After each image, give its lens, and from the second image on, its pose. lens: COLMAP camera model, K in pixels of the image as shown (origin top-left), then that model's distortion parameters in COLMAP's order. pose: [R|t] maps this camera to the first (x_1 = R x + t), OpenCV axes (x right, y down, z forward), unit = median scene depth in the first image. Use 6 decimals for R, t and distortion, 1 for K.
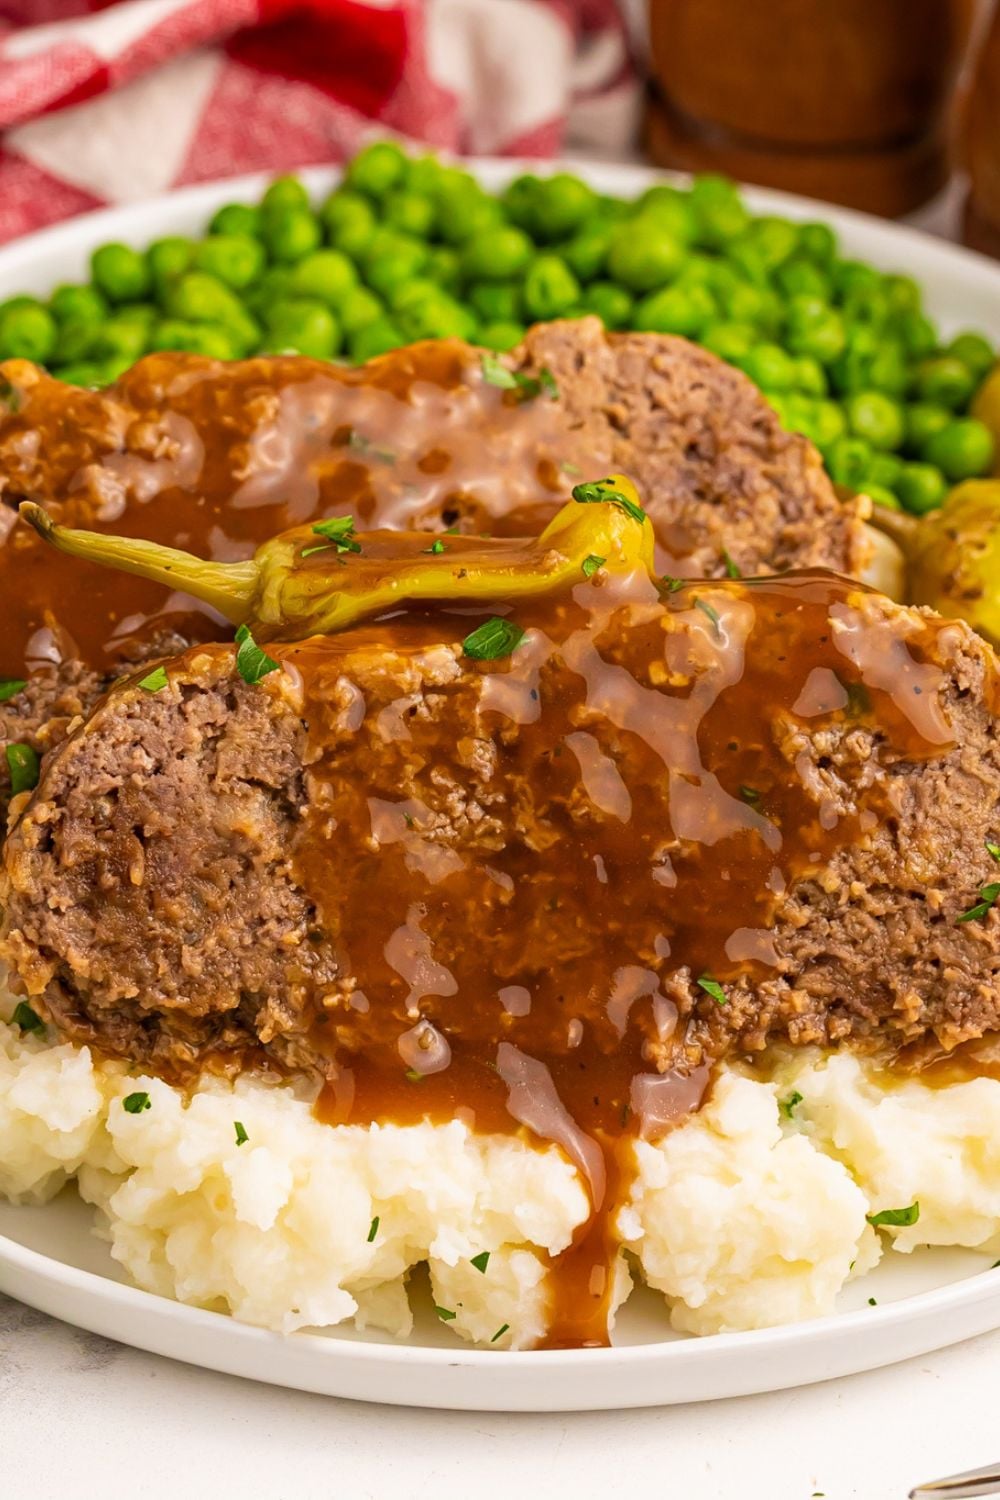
lens RADIAL K [[6789.6, 0, 511.1], [0, 6789.6, 749.5], [0, 0, 1]] dist [0.160657, 0.000000]
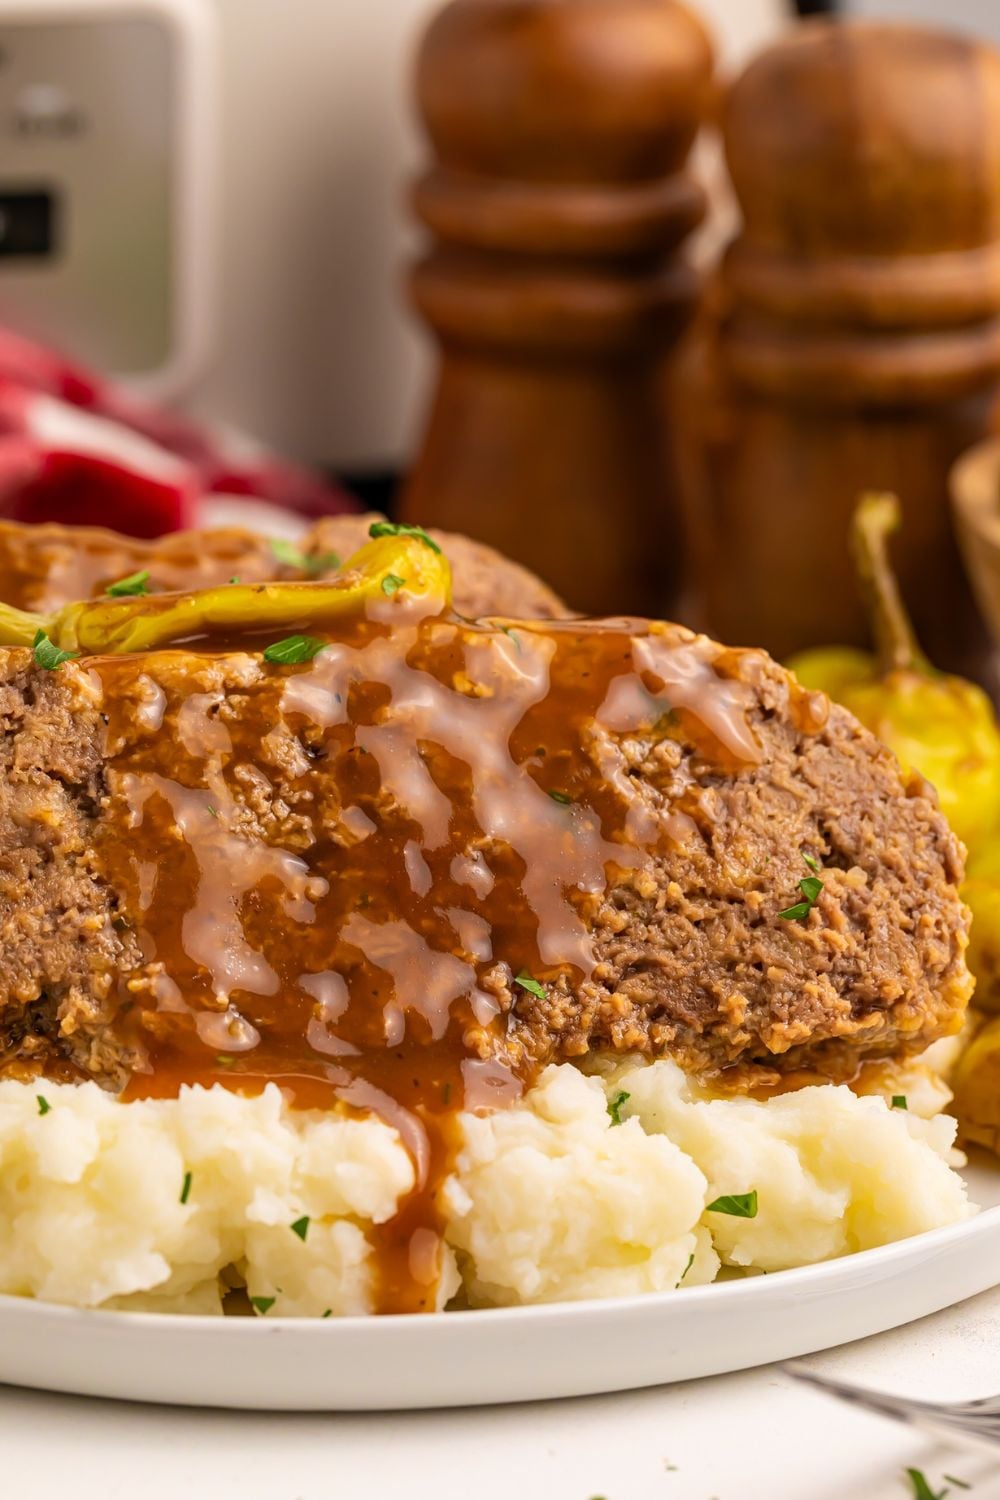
lens RADIAL K [[5033.1, 0, 487.5], [0, 5033.1, 744.6], [0, 0, 1]] dist [0.053470, 0.000000]
pose [[0.997945, -0.020211, 0.060804, -0.019444], [0.040690, 0.932939, -0.357727, 0.259703], [-0.049496, 0.359466, 0.931845, 0.322258]]
